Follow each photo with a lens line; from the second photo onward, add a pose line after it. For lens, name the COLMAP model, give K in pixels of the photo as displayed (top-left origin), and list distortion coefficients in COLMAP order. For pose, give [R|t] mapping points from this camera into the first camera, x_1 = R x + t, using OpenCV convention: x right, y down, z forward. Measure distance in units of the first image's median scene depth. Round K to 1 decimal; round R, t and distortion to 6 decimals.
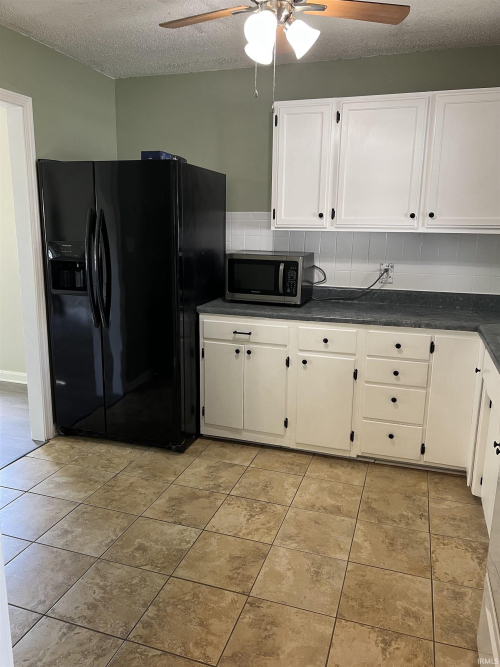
lens RADIAL K [[501.5, 0, 250.0], [0, 501.5, 333.5], [0, 0, 1]] dist [0.068538, -0.082740]
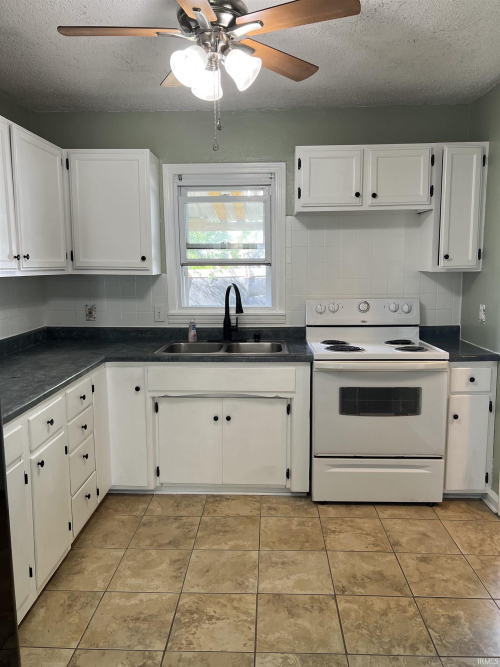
lens RADIAL K [[501.5, 0, 250.0], [0, 501.5, 333.5], [0, 0, 1]] dist [0.068538, -0.082740]
pose [[-0.282298, -0.135937, 0.949647, -0.817231], [0.198473, 0.960217, 0.196449, -0.258856], [-0.938572, 0.243936, -0.244087, 1.140319]]
